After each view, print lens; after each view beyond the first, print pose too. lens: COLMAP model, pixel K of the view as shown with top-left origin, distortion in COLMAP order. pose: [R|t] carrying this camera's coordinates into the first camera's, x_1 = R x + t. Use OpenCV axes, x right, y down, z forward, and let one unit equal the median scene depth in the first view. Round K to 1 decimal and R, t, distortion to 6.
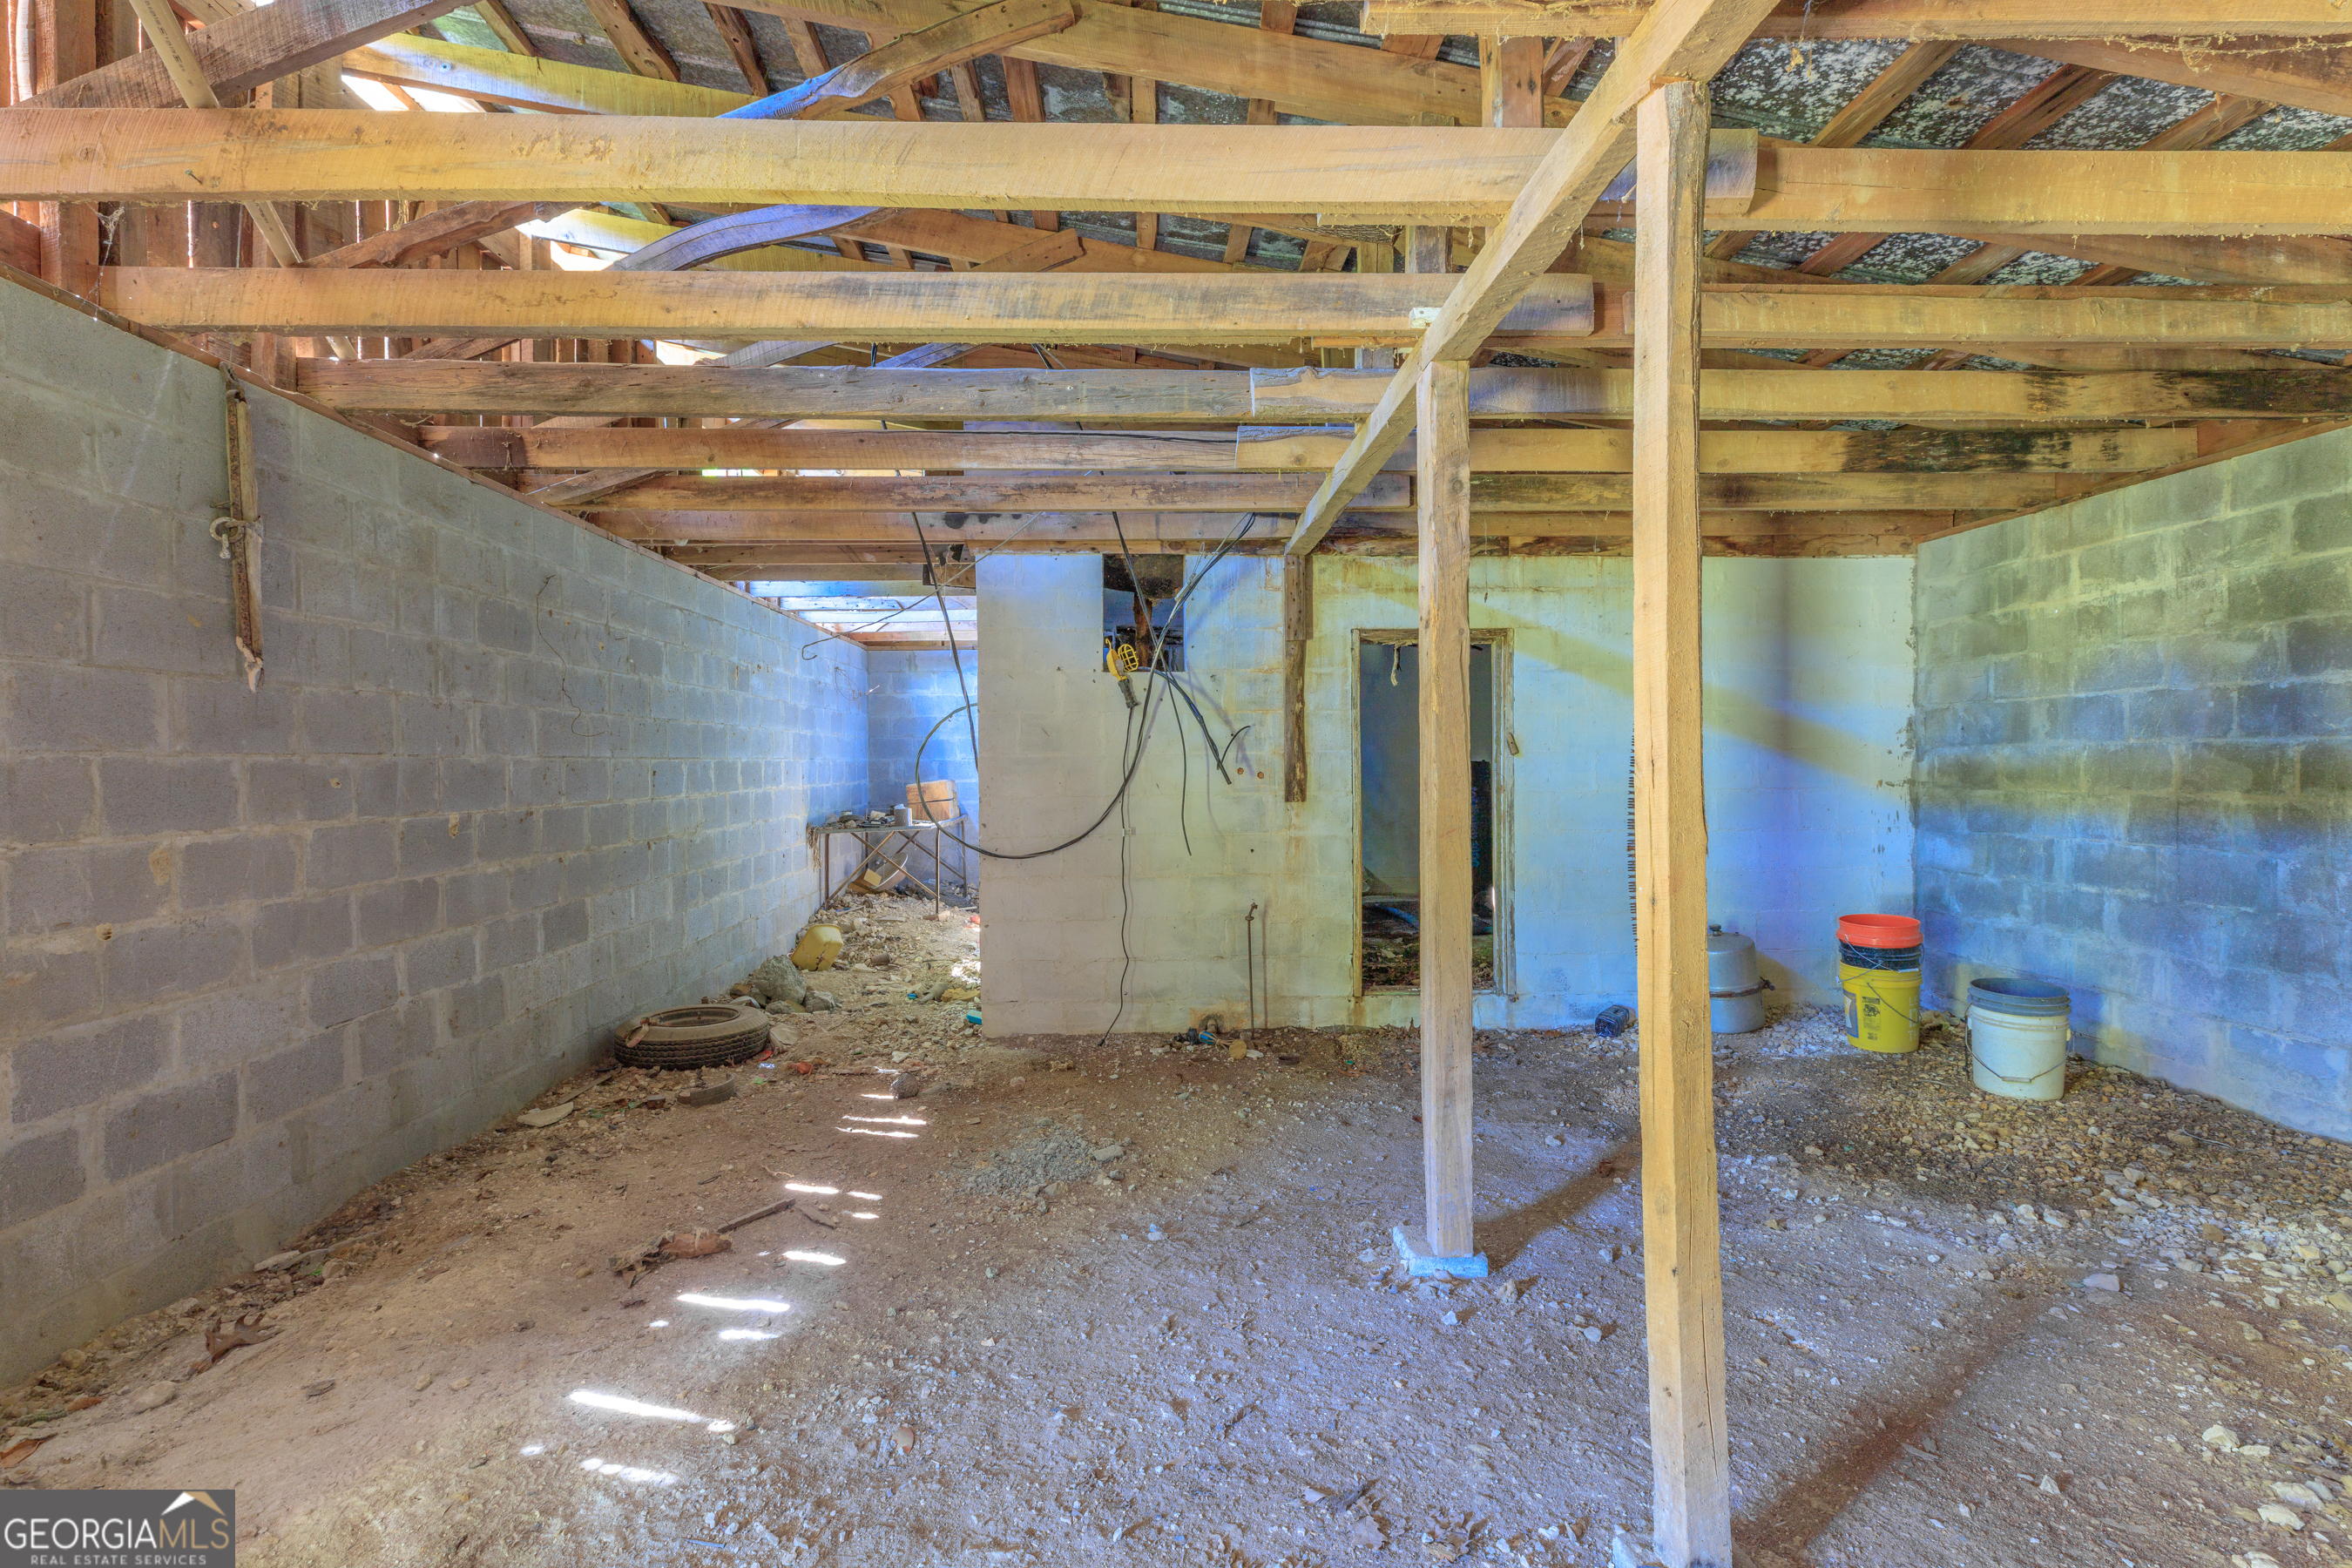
lens RADIAL K [[1057.1, 0, 1179.3], [0, 1057.1, 774.4], [0, 0, 1]] dist [0.004108, -0.000755]
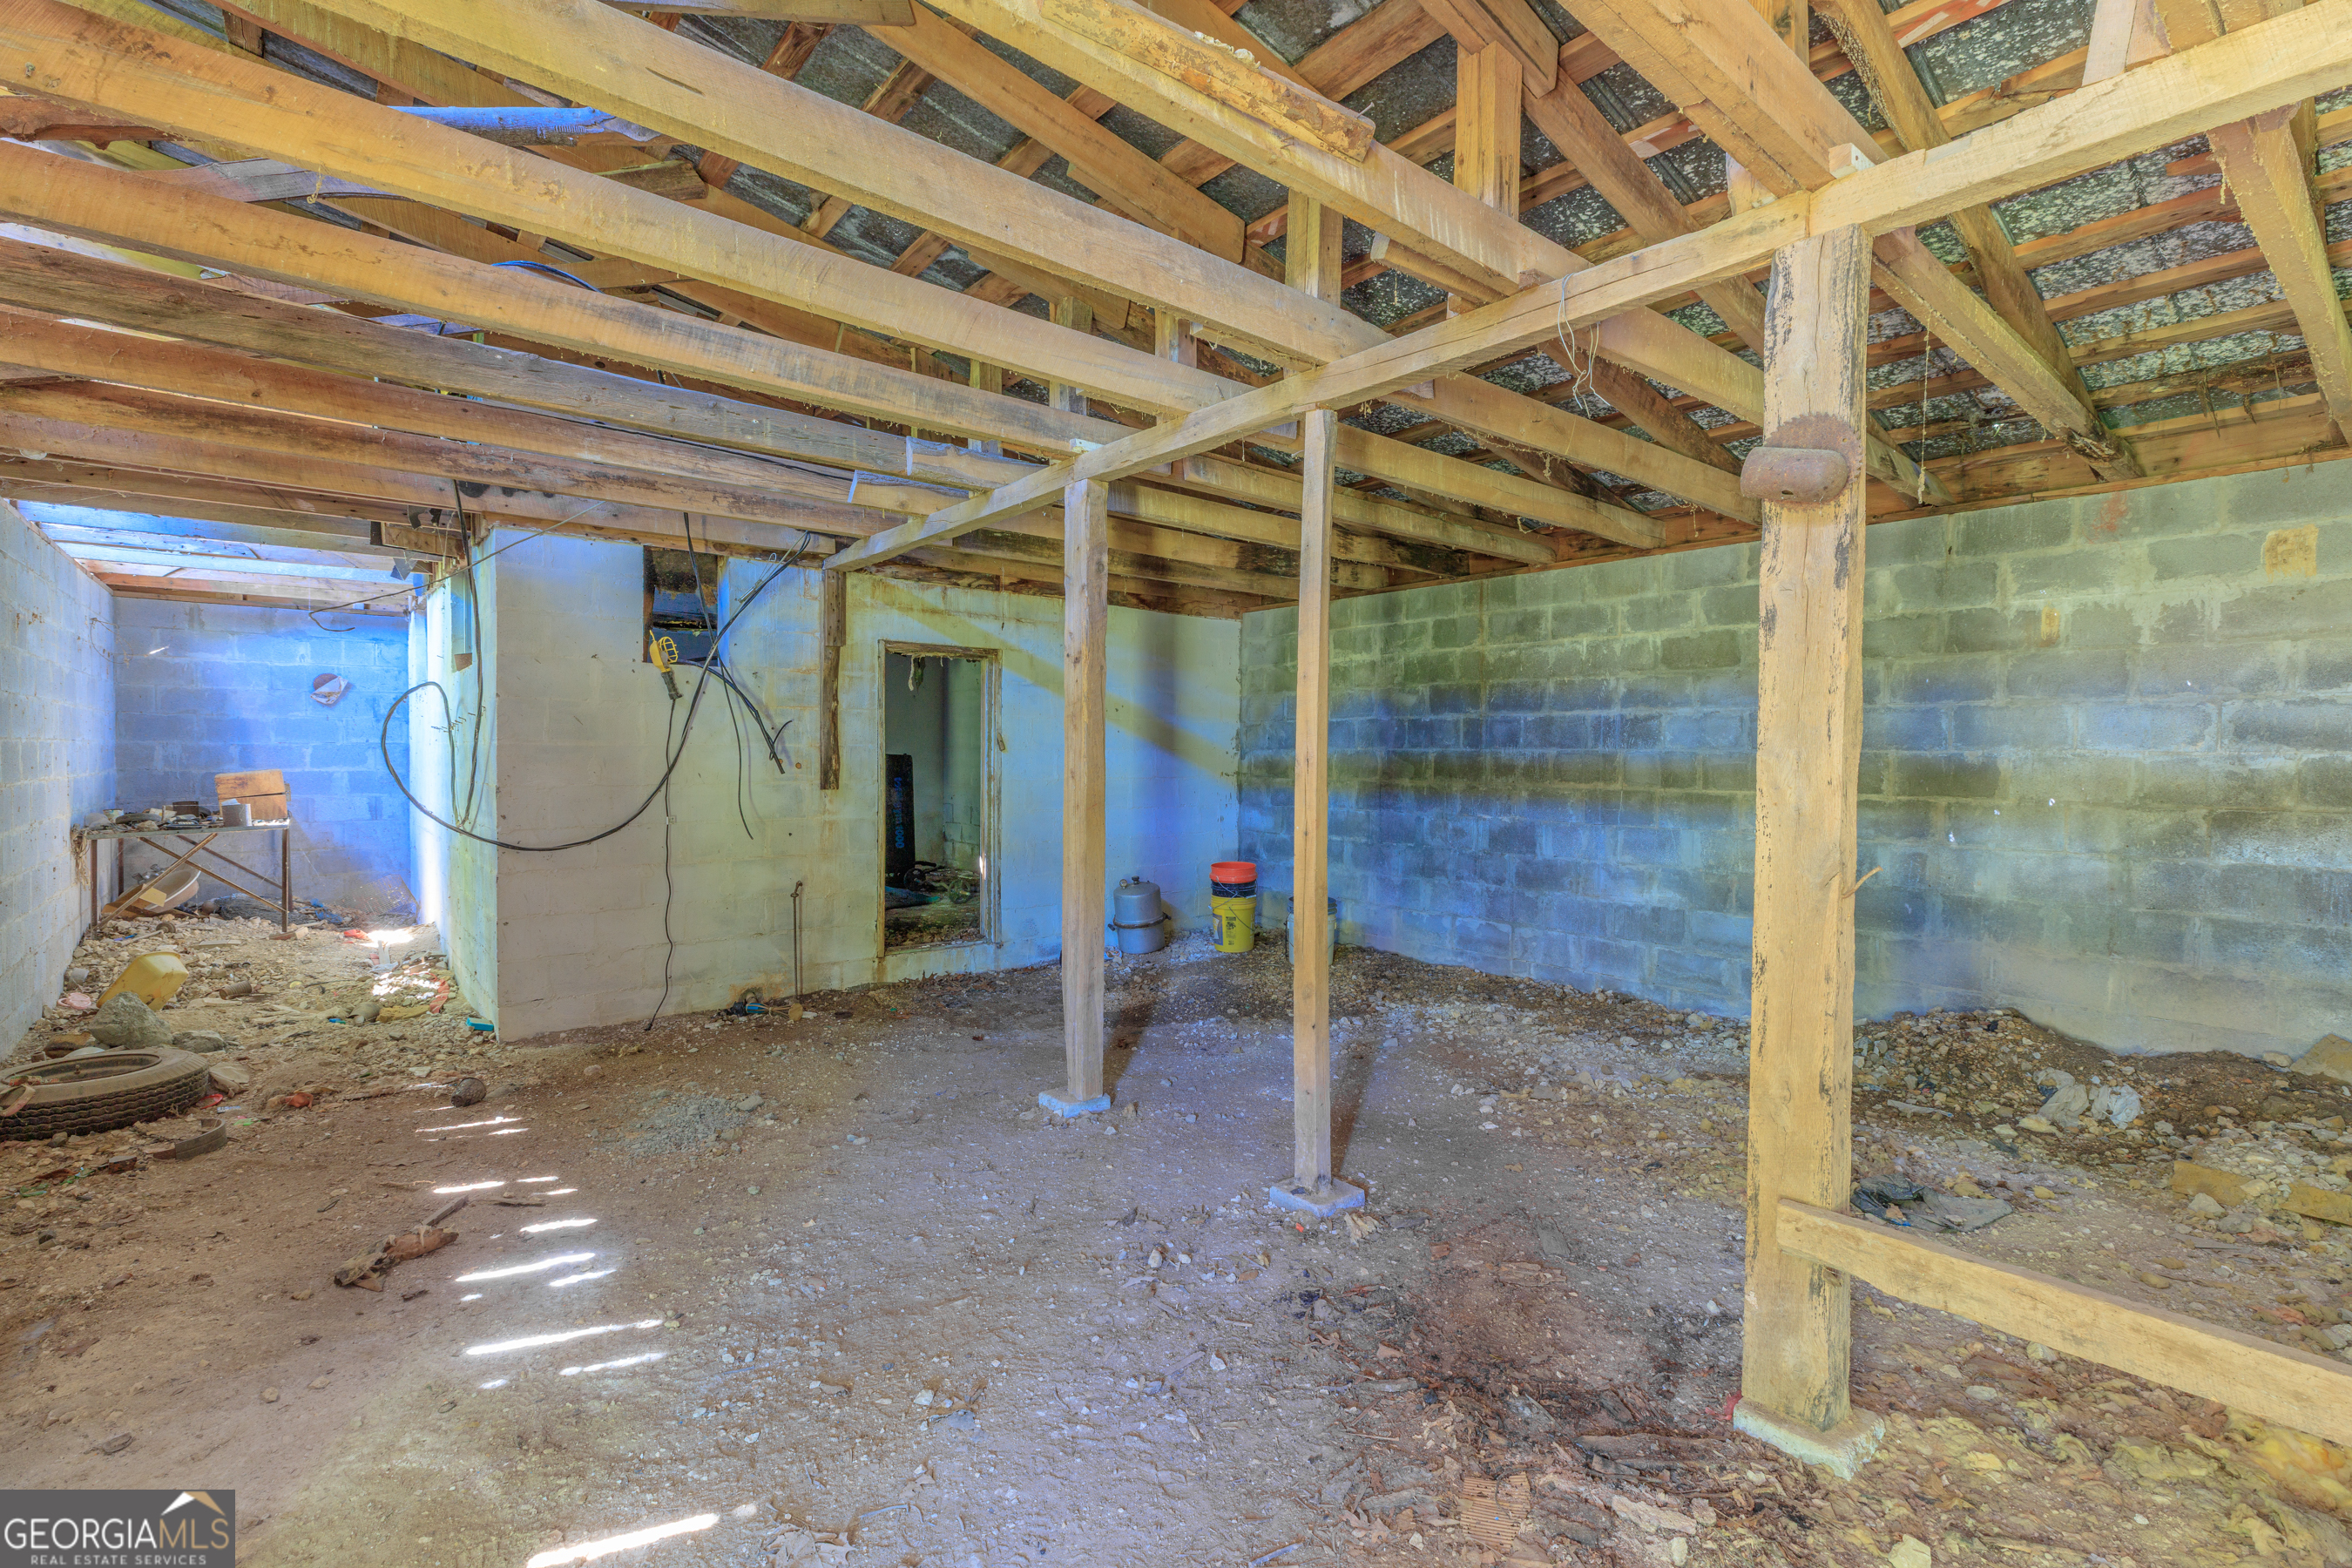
lens RADIAL K [[1057.1, 0, 1179.3], [0, 1057.1, 774.4], [0, 0, 1]] dist [0.004108, -0.000755]
pose [[0.784648, 0.001535, 0.619940, -0.336823], [-0.005630, 0.999973, 0.004649, 0.002929], [-0.619917, -0.007138, 0.784635, -0.127619]]
